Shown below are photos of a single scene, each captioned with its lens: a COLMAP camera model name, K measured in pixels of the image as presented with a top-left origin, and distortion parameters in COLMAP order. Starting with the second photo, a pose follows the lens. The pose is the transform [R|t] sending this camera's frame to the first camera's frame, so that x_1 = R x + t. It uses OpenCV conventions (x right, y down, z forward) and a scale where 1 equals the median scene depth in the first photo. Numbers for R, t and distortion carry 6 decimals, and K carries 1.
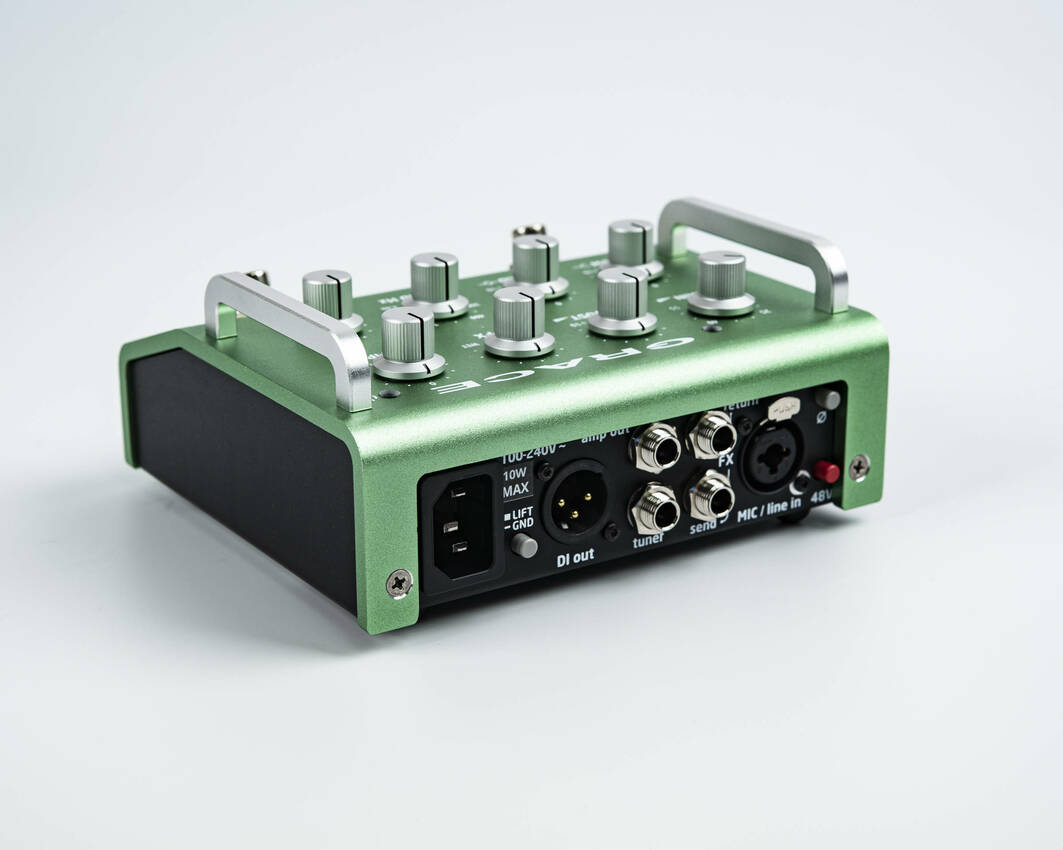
lens RADIAL K [[2366.5, 0, 532.9], [0, 2366.5, 426.9], [0, 0, 1]] dist [0.298288, 0.000000]
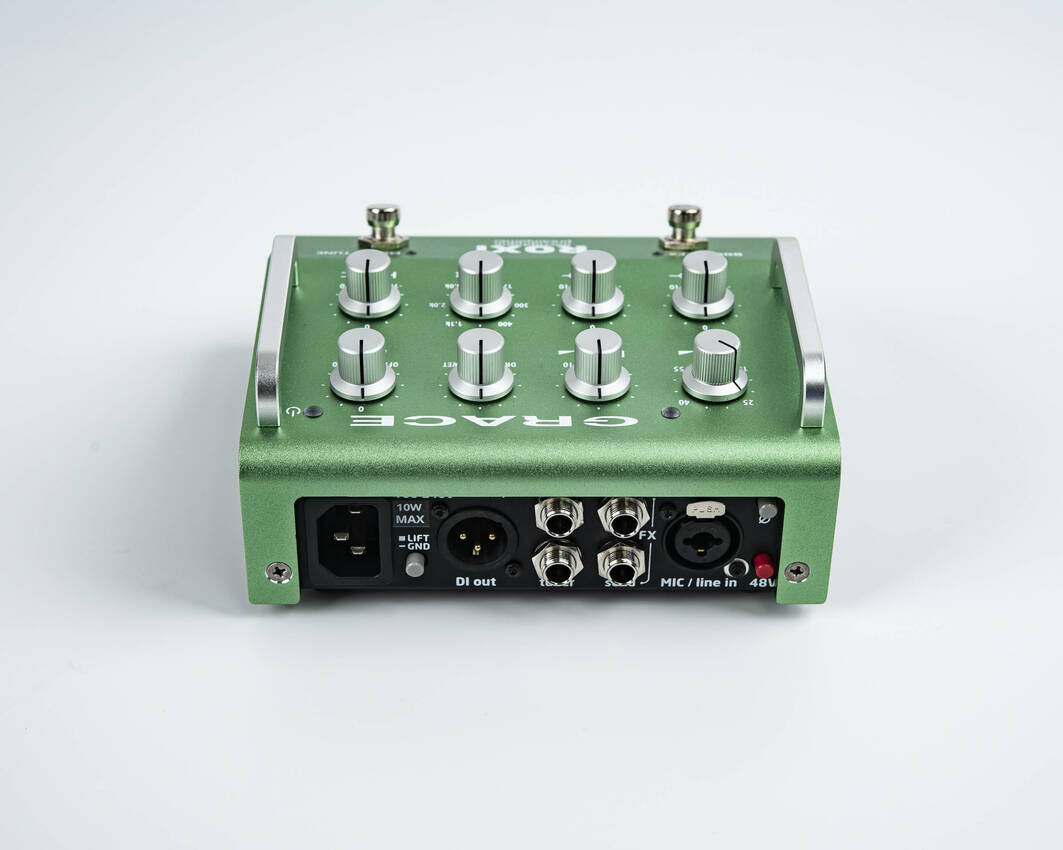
lens RADIAL K [[2366.5, 0, 527.4], [0, 2366.5, 429.8], [0, 0, 1]] dist [0.298288, 0.000000]
pose [[0.843602, 0.326140, -0.426578, 0.488414], [-0.191143, 0.924773, 0.329029, -0.379996], [0.501797, -0.196032, 0.842479, 0.094542]]
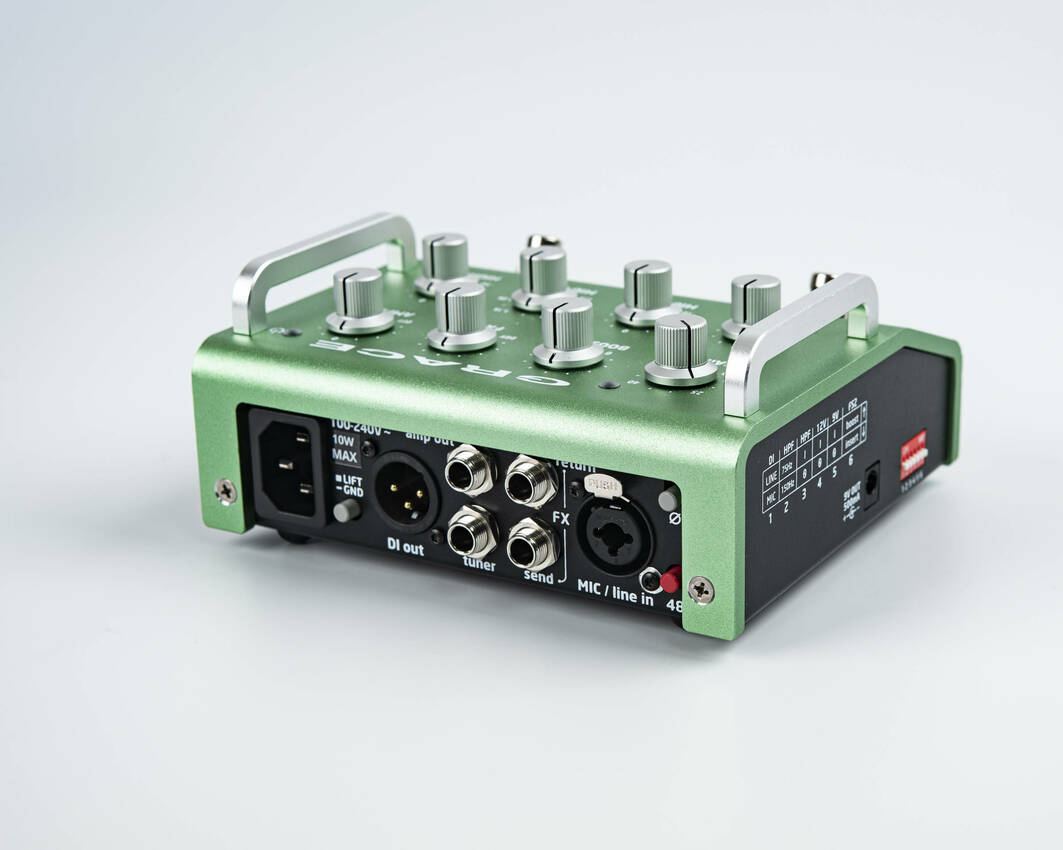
lens RADIAL K [[2366.5, 0, 536.2], [0, 2366.5, 420.0], [0, 0, 1]] dist [0.298288, 0.000000]
pose [[0.428617, 0.287851, -0.856405, 0.907031], [-0.276944, 0.944118, 0.178726, -0.196030], [0.859994, 0.160571, 0.484383, 0.544969]]
